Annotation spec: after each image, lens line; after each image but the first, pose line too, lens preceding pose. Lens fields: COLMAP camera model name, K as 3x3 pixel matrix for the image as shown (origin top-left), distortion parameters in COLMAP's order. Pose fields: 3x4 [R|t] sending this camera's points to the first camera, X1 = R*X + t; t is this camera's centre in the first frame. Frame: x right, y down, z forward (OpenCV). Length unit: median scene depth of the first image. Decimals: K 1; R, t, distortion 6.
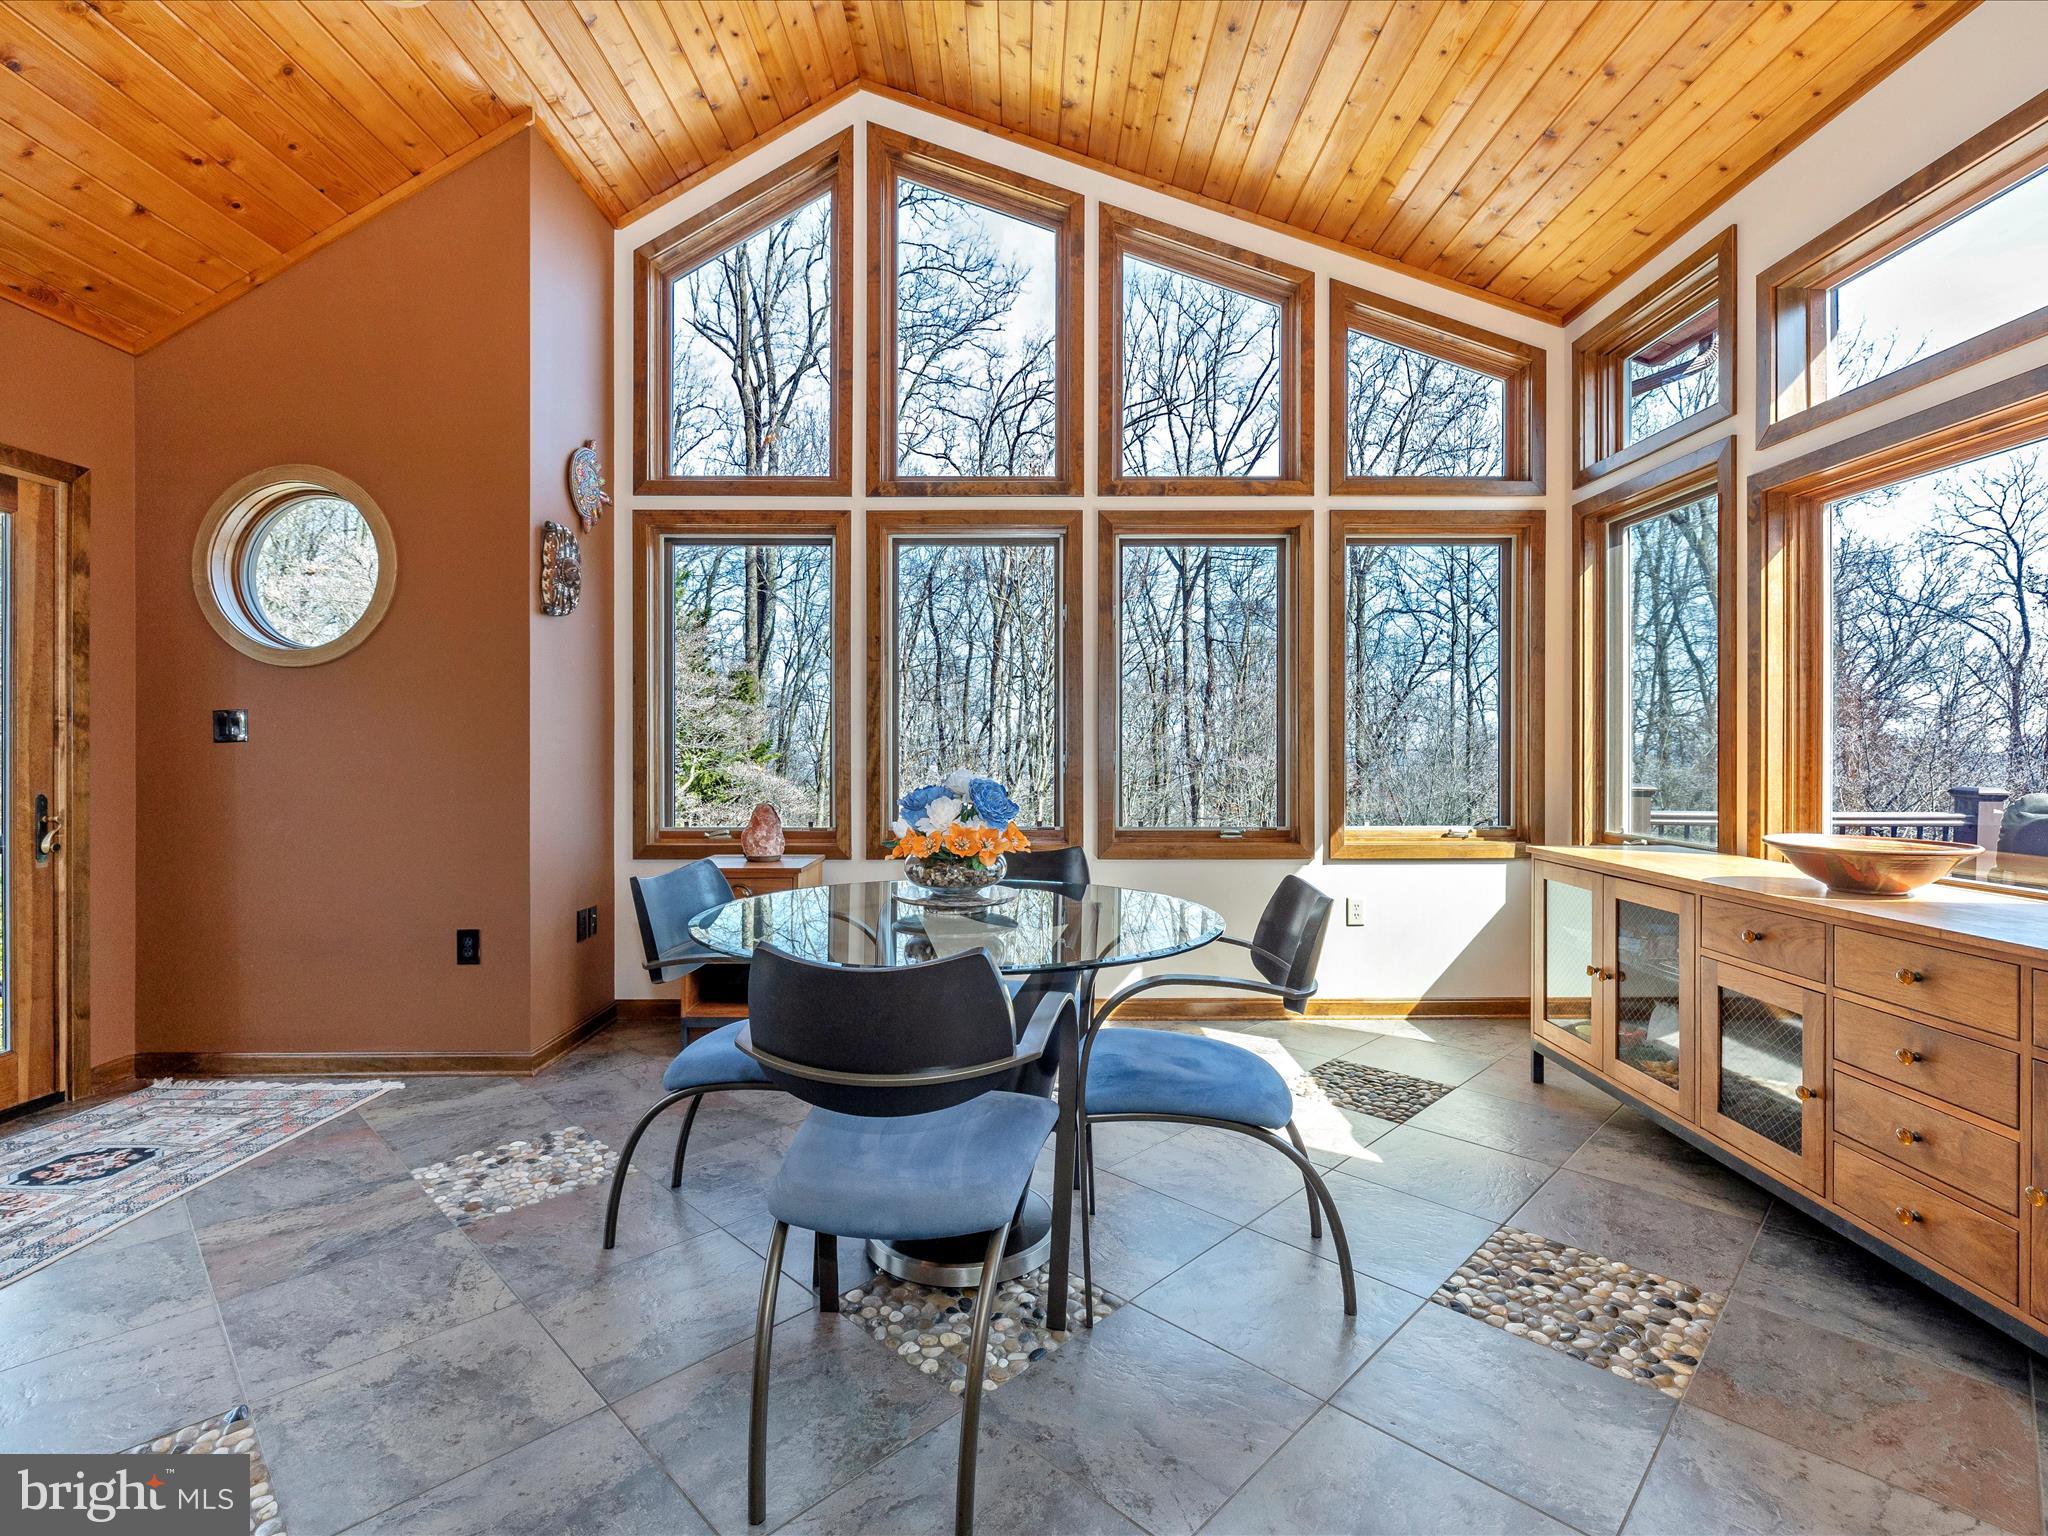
lens RADIAL K [[969.6, 0, 1016.0], [0, 969.6, 762.9], [0, 0, 1]] dist [0.000258, -0.000192]
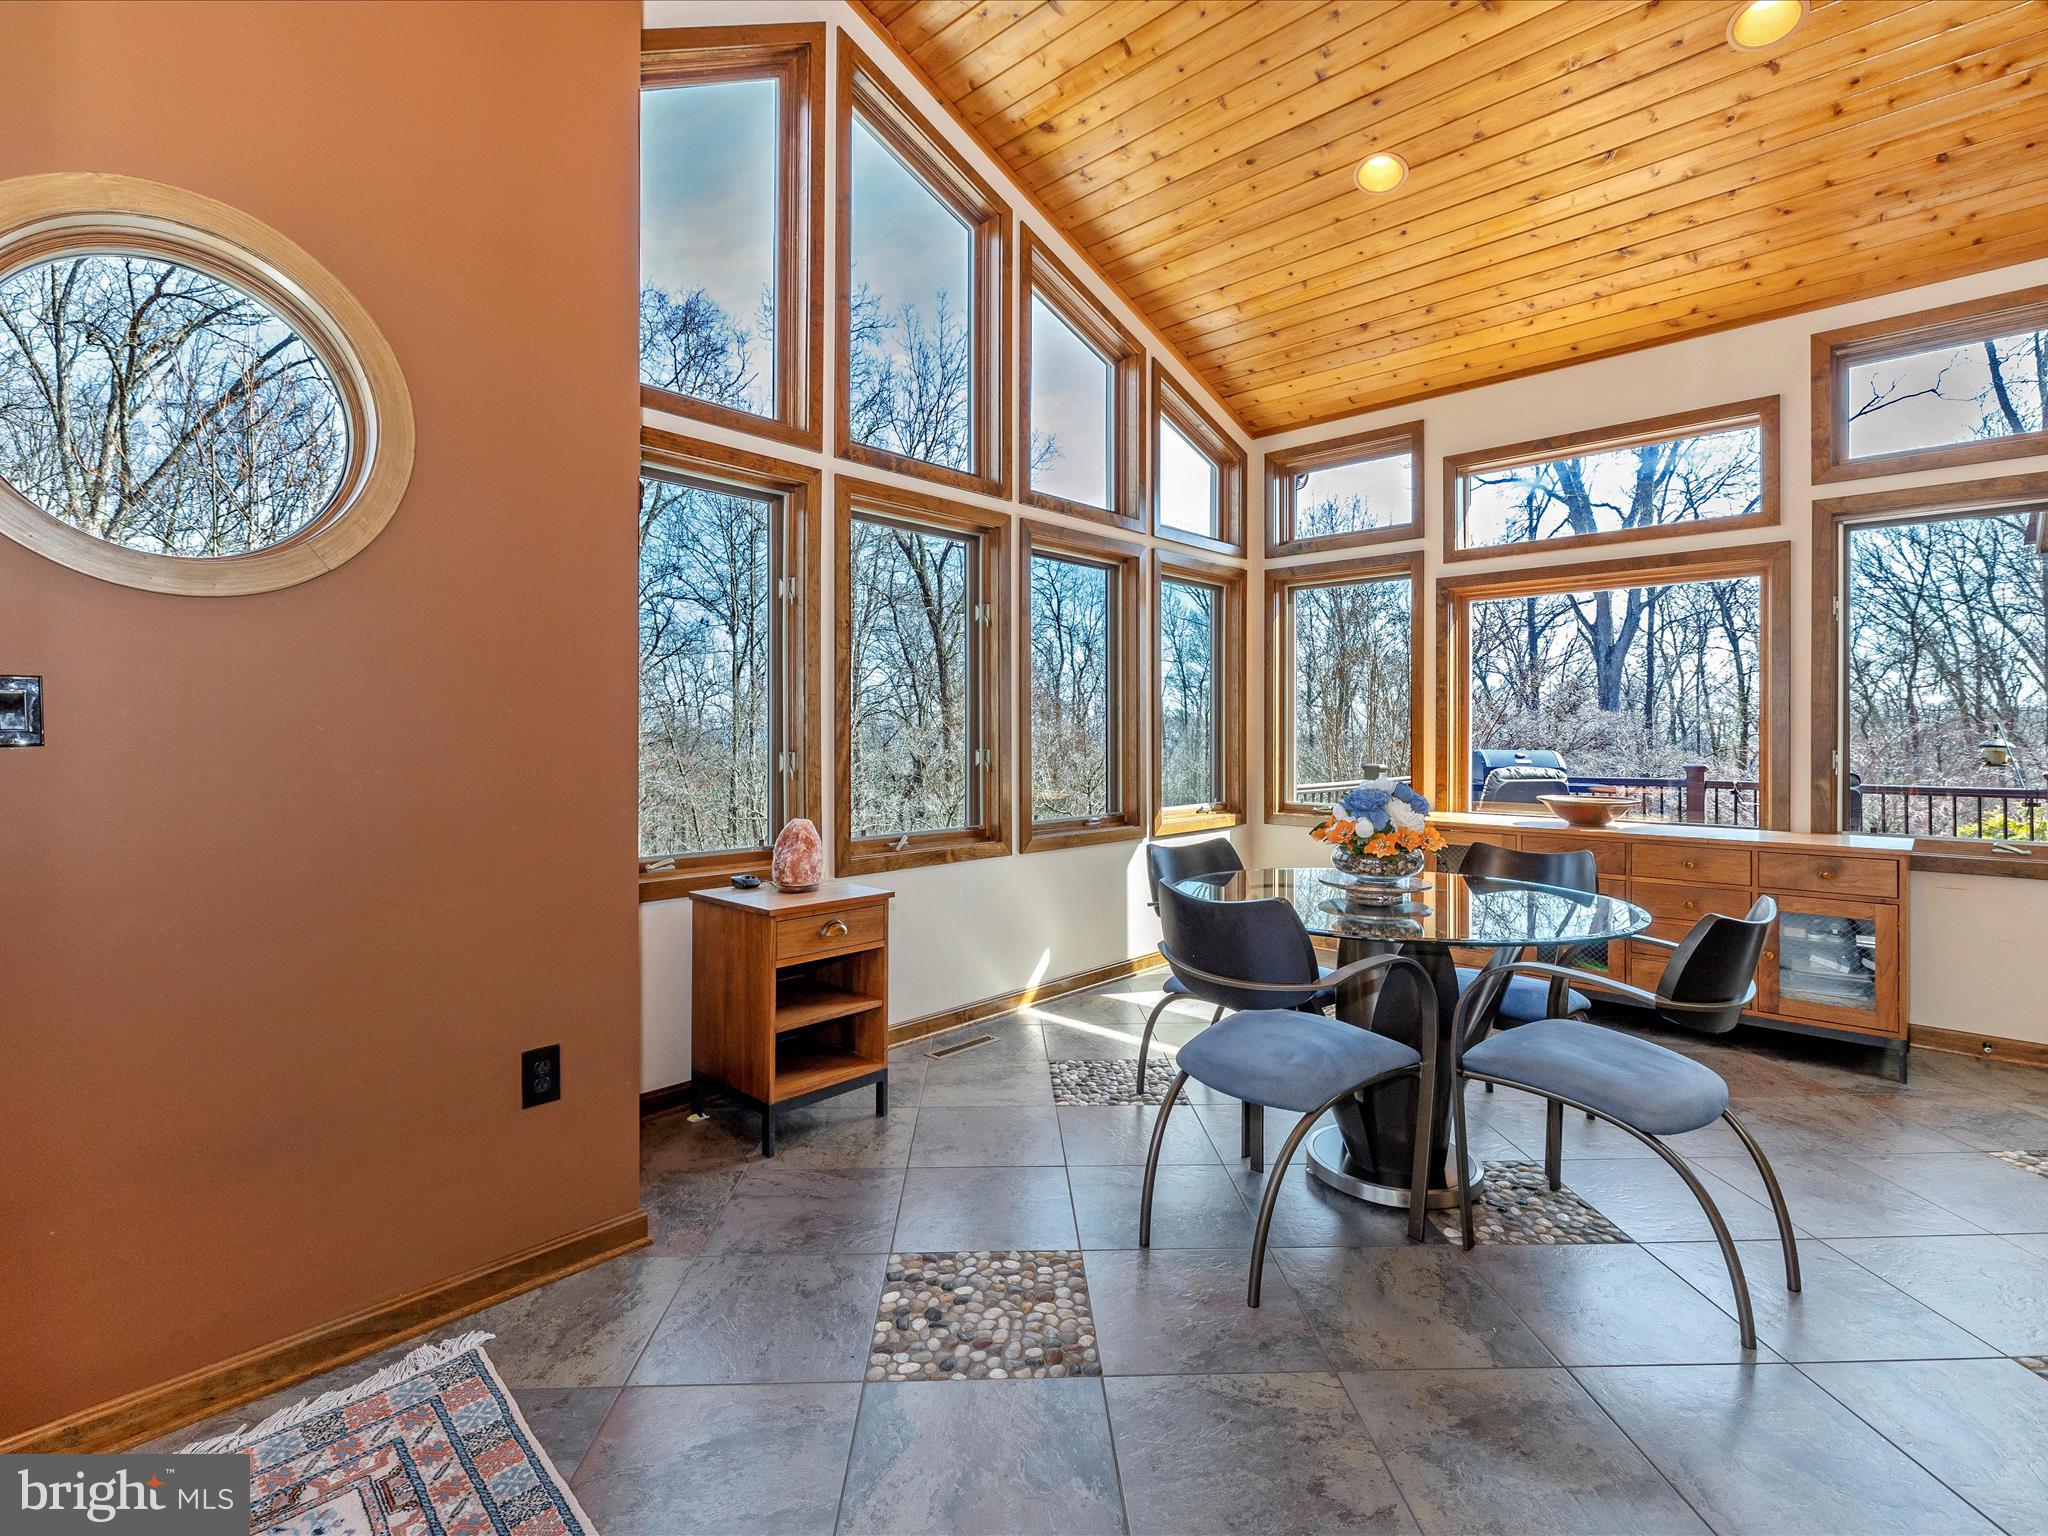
lens RADIAL K [[983.2, 0, 1018.3], [0, 983.2, 735.9], [0, 0, 1]] dist [0.000895, 0.000653]
pose [[0.684224, -0.001596, 0.729270, -0.685165], [0.007594, 0.999959, -0.004937, -0.020260], [-0.729233, 0.008916, 0.684208, 0.284538]]
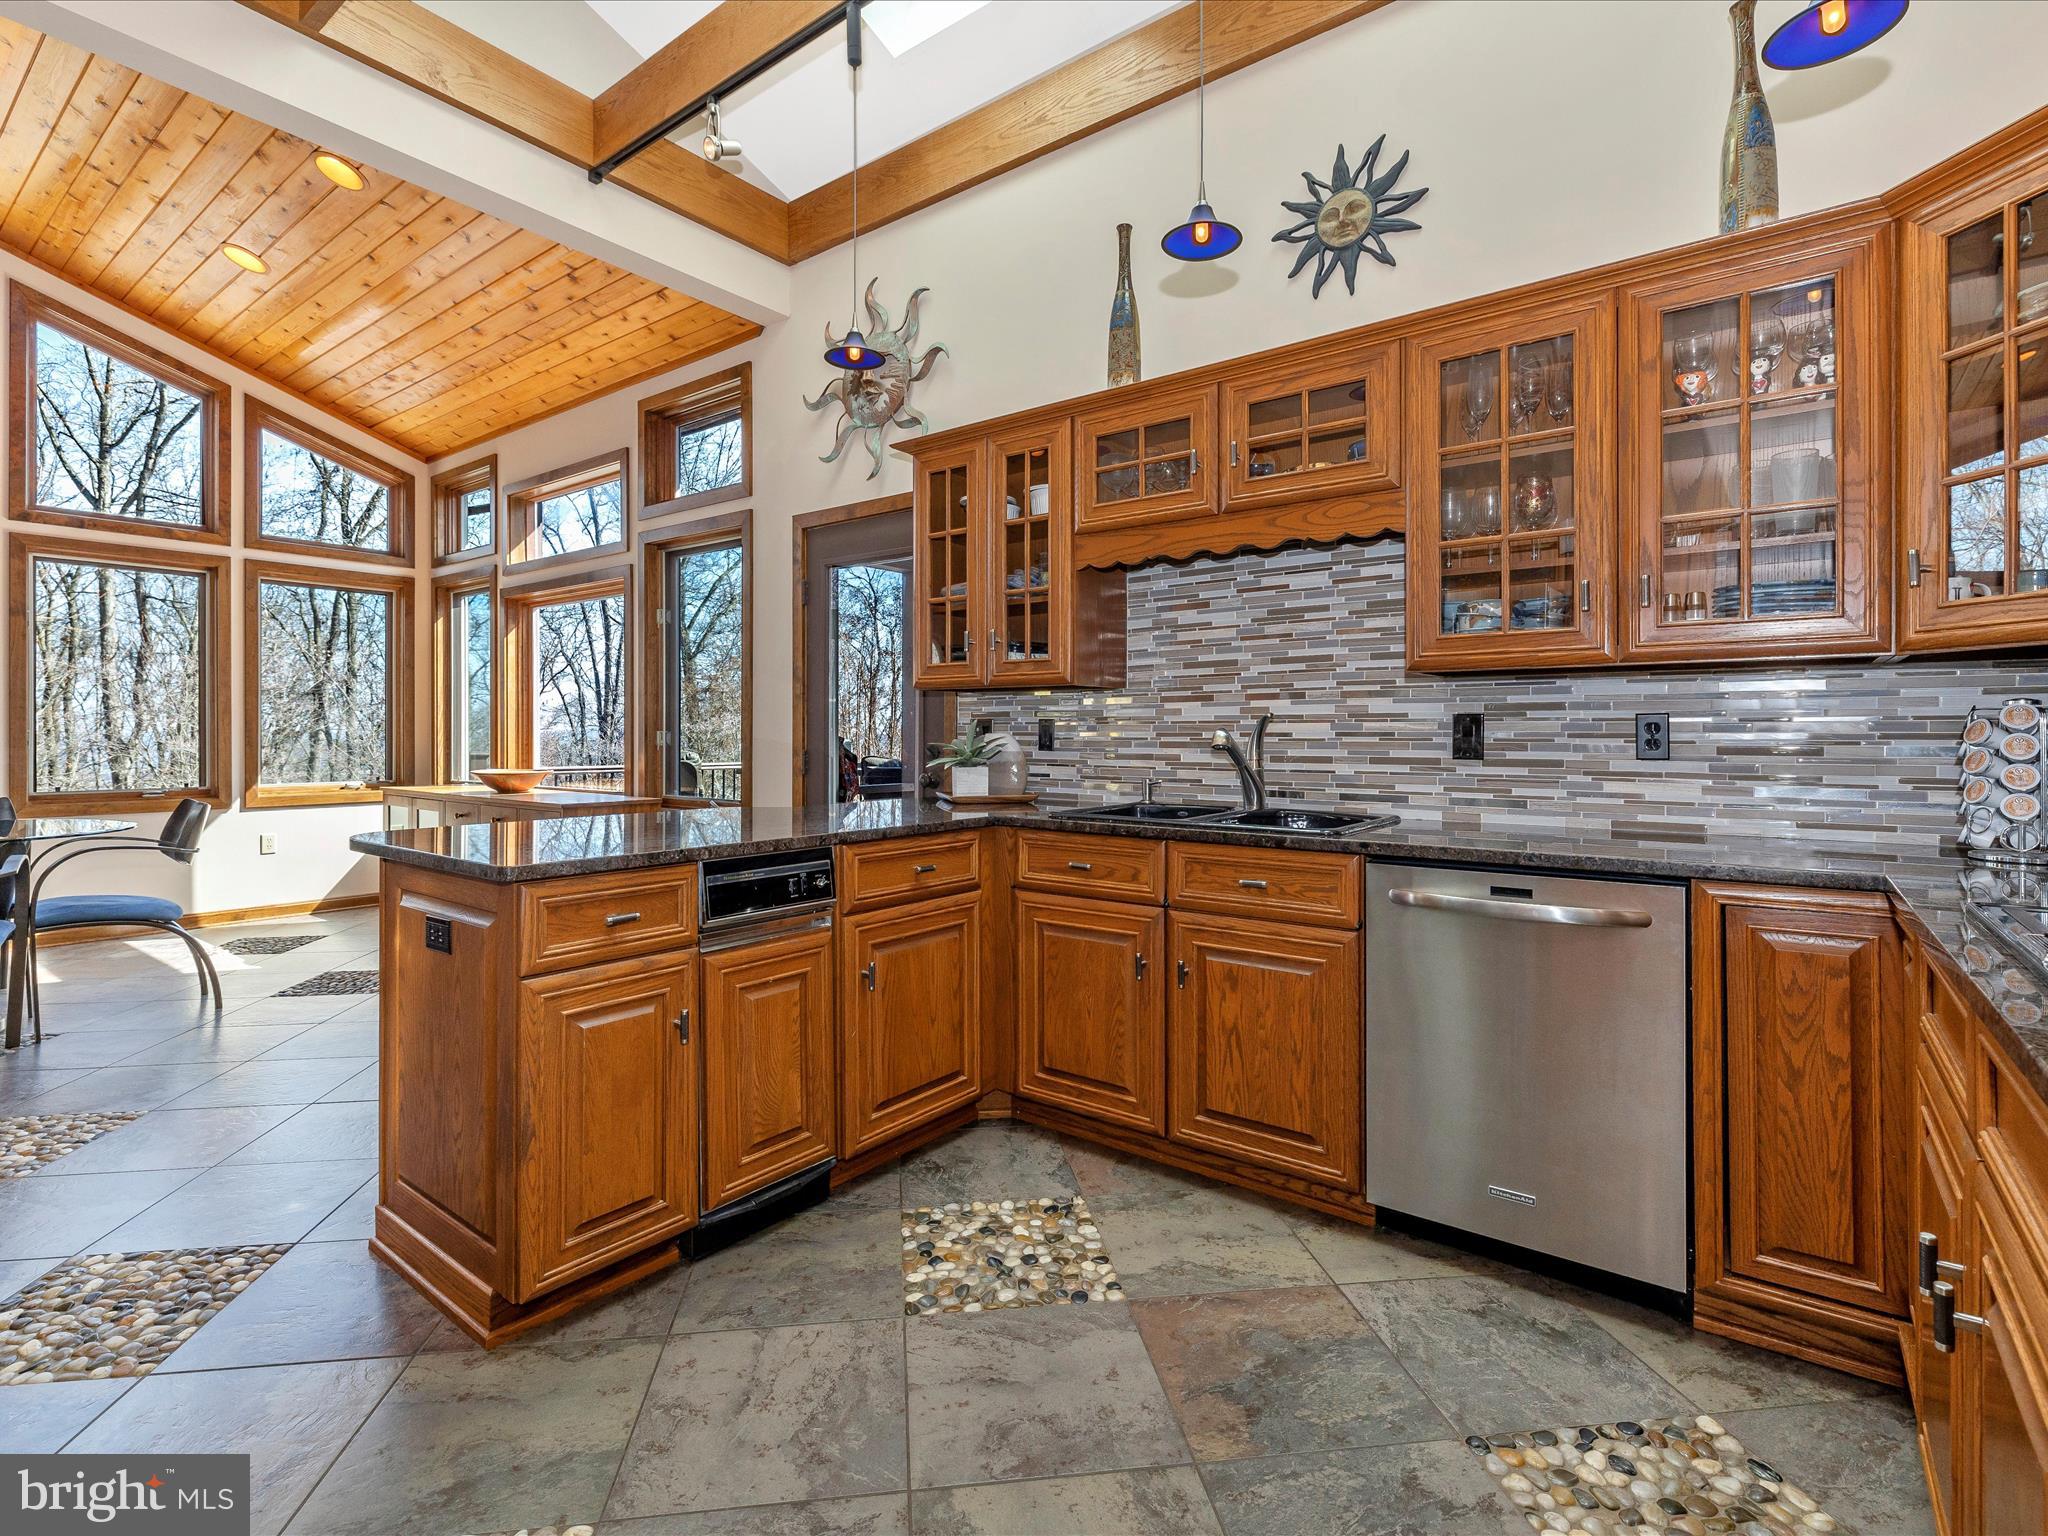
lens RADIAL K [[983.2, 0, 1018.3], [0, 983.2, 735.9], [0, 0, 1]] dist [0.000895, 0.000653]
pose [[0.603974, 0.001157, 0.797003, -0.133560], [0.007711, 0.999944, -0.007295, 0.013974], [-0.796967, 0.010552, 0.603931, -0.742257]]
